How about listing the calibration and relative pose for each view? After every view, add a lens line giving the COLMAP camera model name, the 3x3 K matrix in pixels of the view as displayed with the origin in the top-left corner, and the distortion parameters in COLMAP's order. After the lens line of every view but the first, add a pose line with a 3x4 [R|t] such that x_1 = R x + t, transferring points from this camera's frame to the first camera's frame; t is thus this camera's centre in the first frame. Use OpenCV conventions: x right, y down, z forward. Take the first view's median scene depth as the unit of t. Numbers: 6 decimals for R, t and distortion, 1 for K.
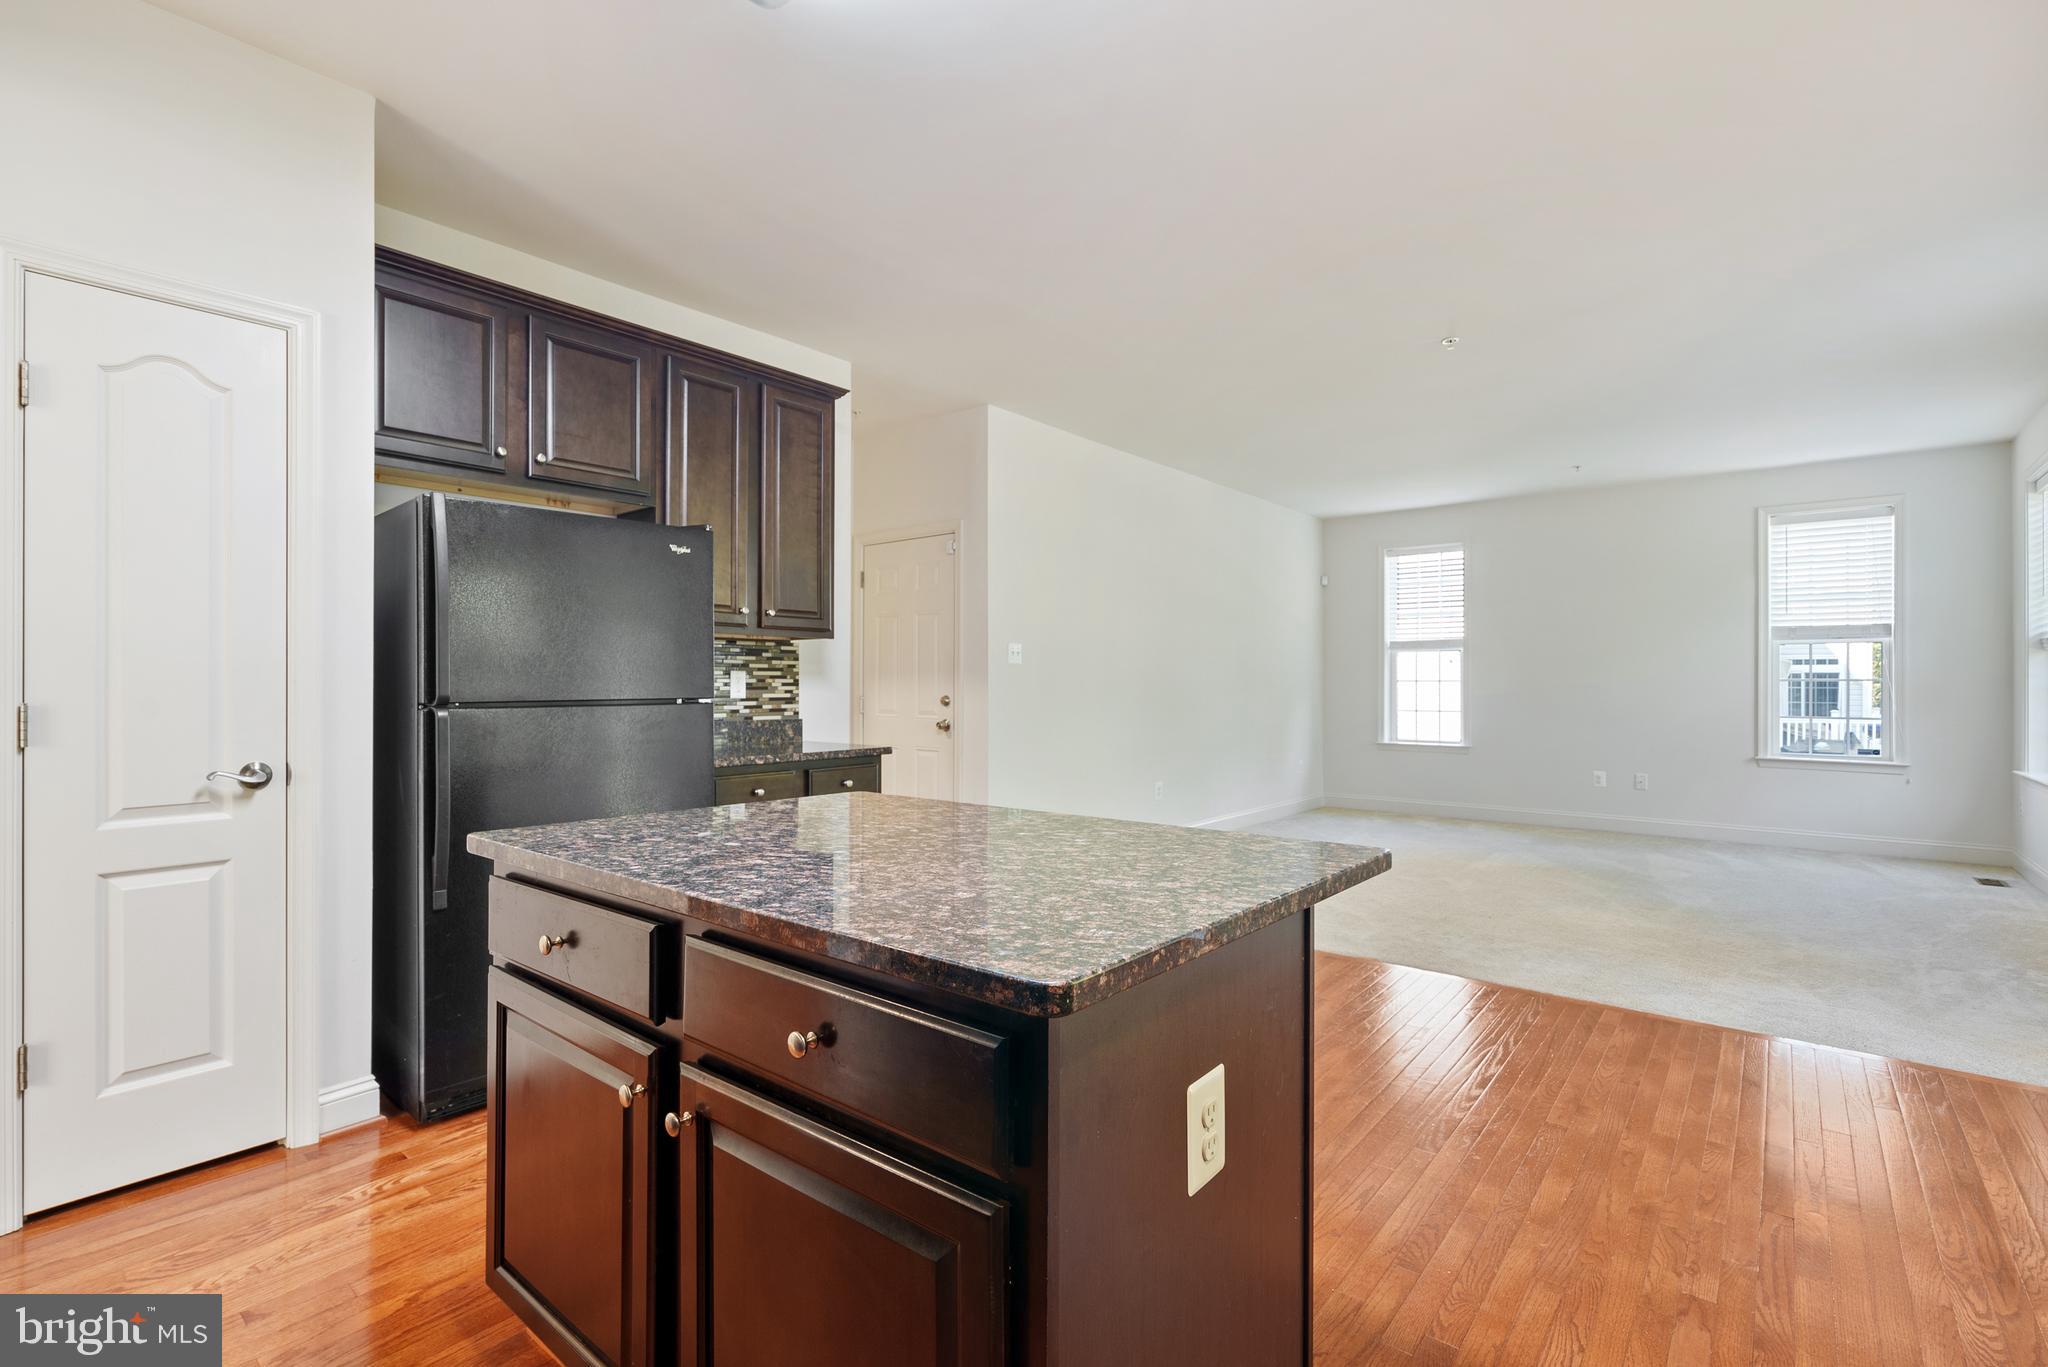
lens RADIAL K [[940.7, 0, 1016.1], [0, 940.7, 684.4], [0, 0, 1]] dist [0.000545, 0.000269]
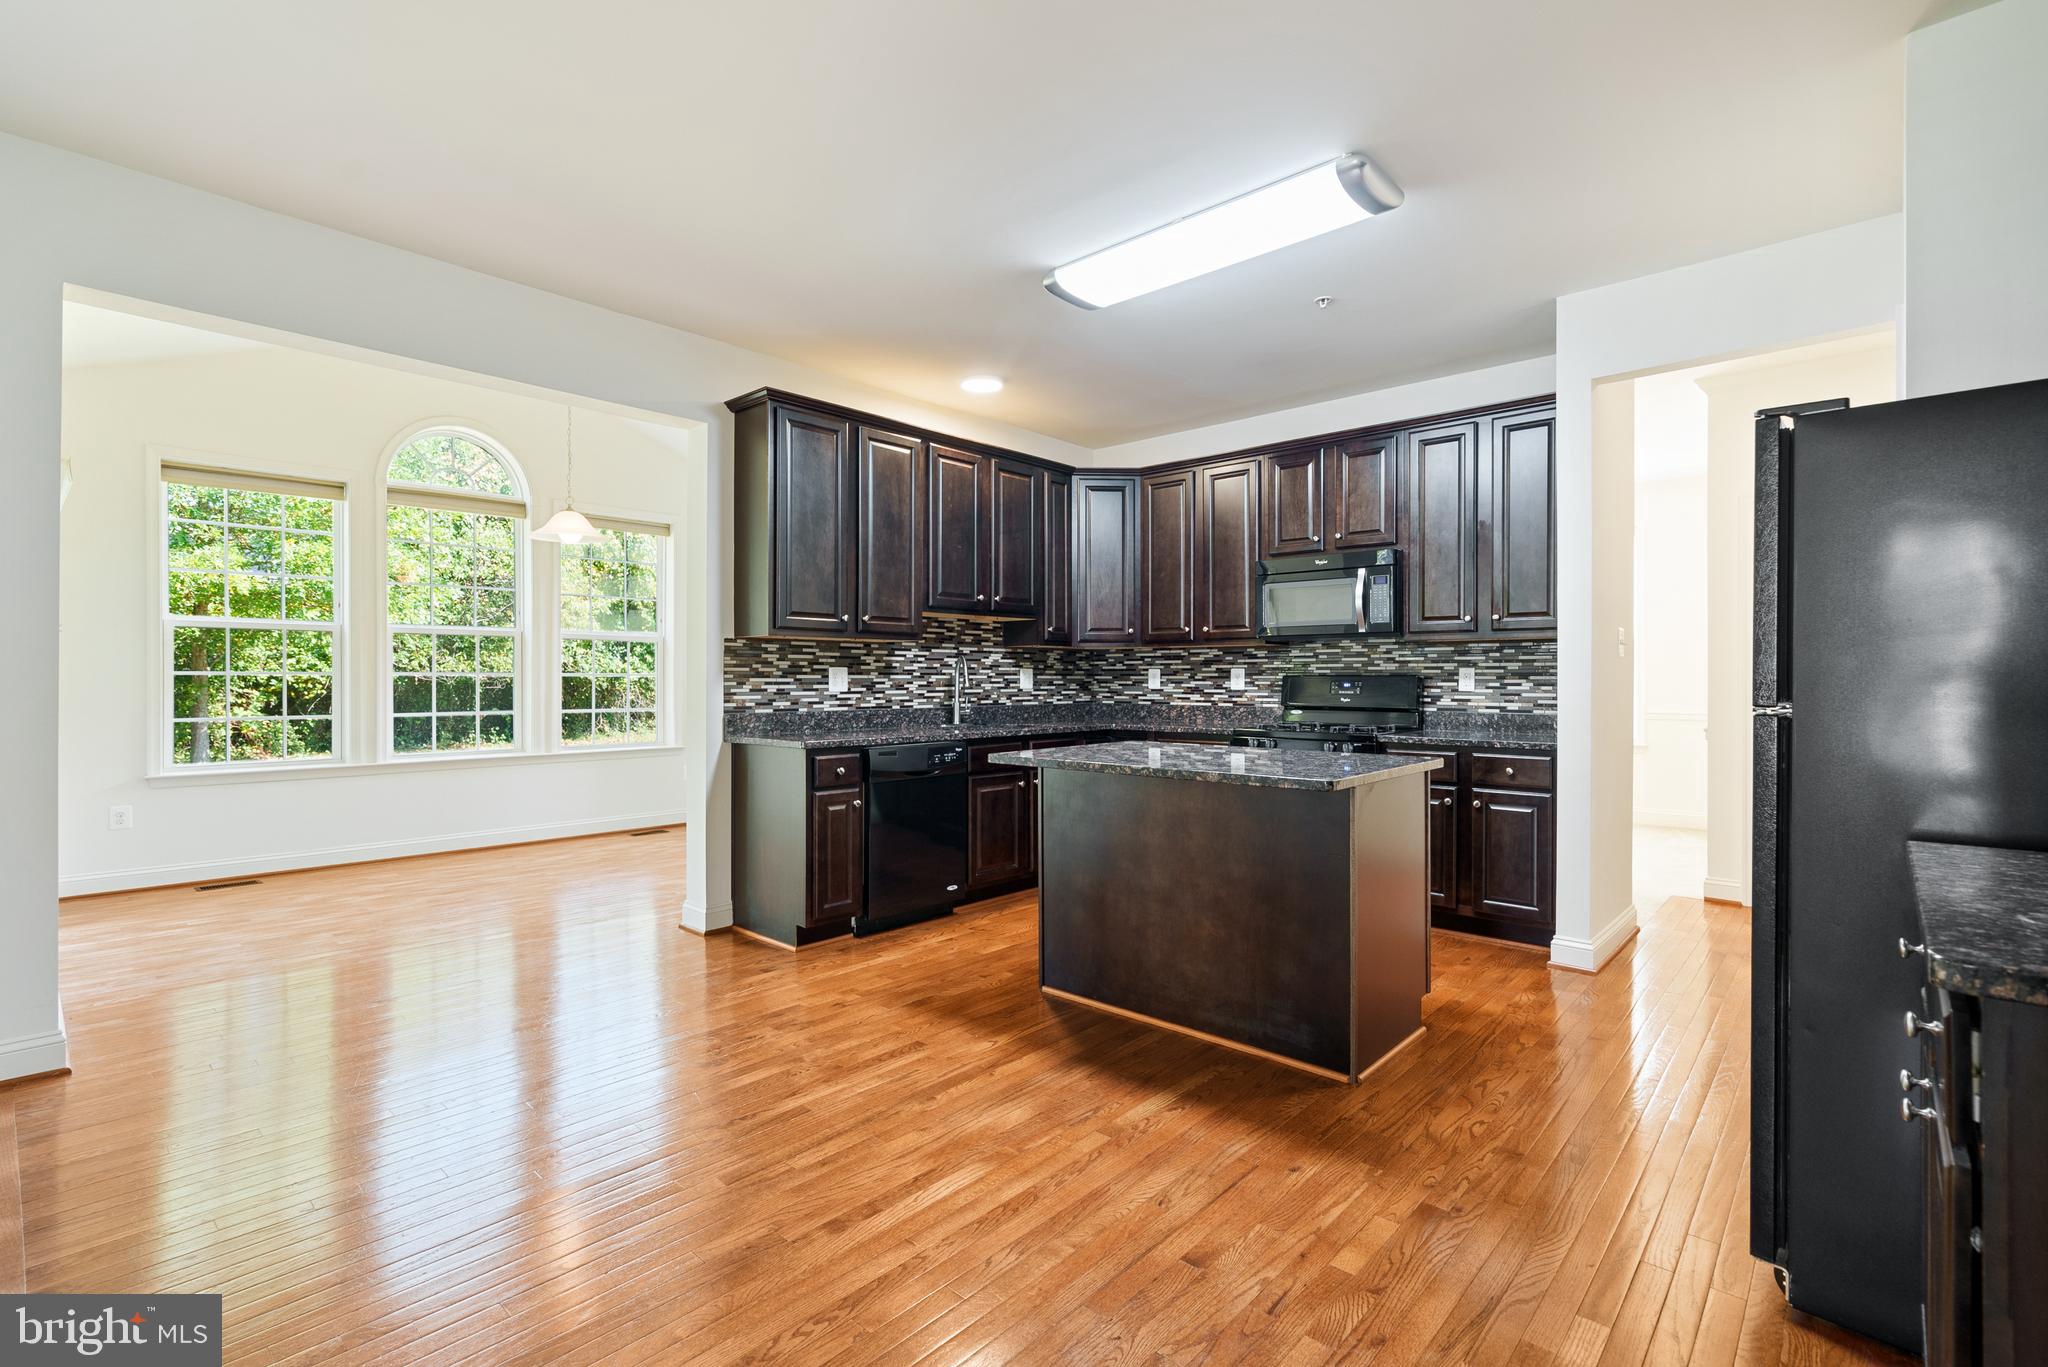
lens RADIAL K [[929.9, 0, 1016.7], [0, 929.9, 683.2], [0, 0, 1]] dist [0.000320, 0.000462]
pose [[-0.998410, -0.001747, 0.056337, 0.072894], [-0.001425, 0.999982, 0.005746, -0.001232], [-0.056346, 0.005657, -0.998395, 1.123233]]
